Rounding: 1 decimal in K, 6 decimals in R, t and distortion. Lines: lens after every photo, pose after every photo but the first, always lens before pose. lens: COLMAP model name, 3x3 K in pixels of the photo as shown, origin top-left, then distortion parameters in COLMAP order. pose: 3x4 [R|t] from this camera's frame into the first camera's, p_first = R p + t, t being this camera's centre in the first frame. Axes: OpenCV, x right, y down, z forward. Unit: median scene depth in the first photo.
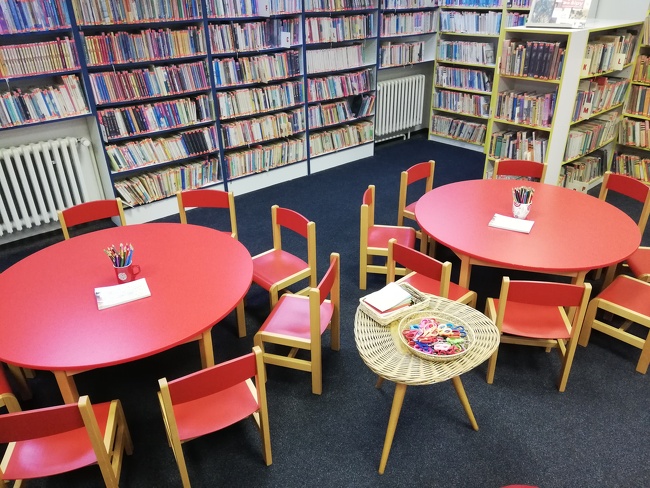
lens RADIAL K [[486.8, 0, 325.3], [0, 486.8, 247.2], [0, 0, 1]] dist [0.033818, -0.030870]
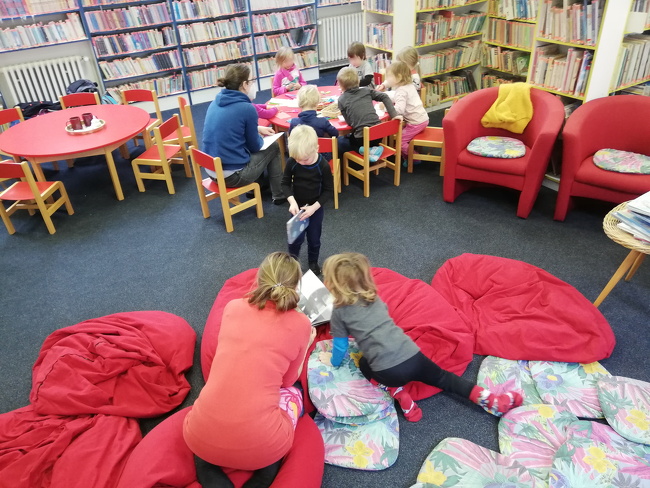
lens RADIAL K [[486.8, 0, 320.1], [0, 486.8, 241.4], [0, 0, 1]] dist [0.033818, -0.030870]
pose [[0.986662, 0.060475, -0.151134, 0.419961], [-0.045850, 0.994085, 0.098448, 0.142095], [0.156194, -0.090205, 0.983599, -0.373553]]
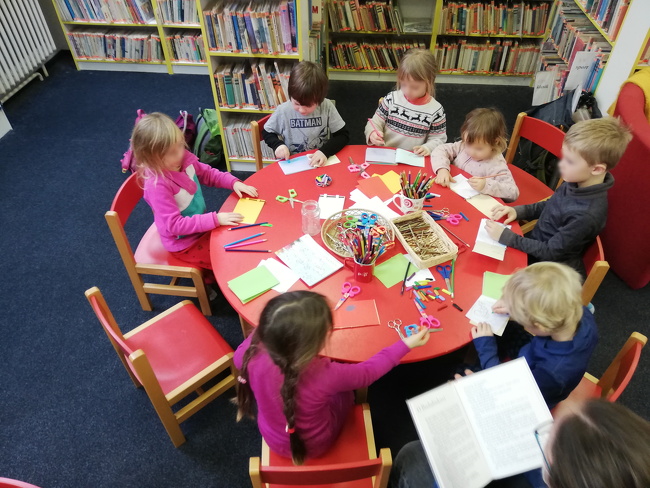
lens RADIAL K [[486.8, 0, 321.9], [0, 486.8, 247.7], [0, 0, 1]] dist [0.033818, -0.030870]
pose [[0.733919, -0.467875, 0.492398, 0.011659], [0.323161, 0.878146, 0.352741, -0.196646], [-0.597436, -0.099760, 0.795687, 0.336635]]
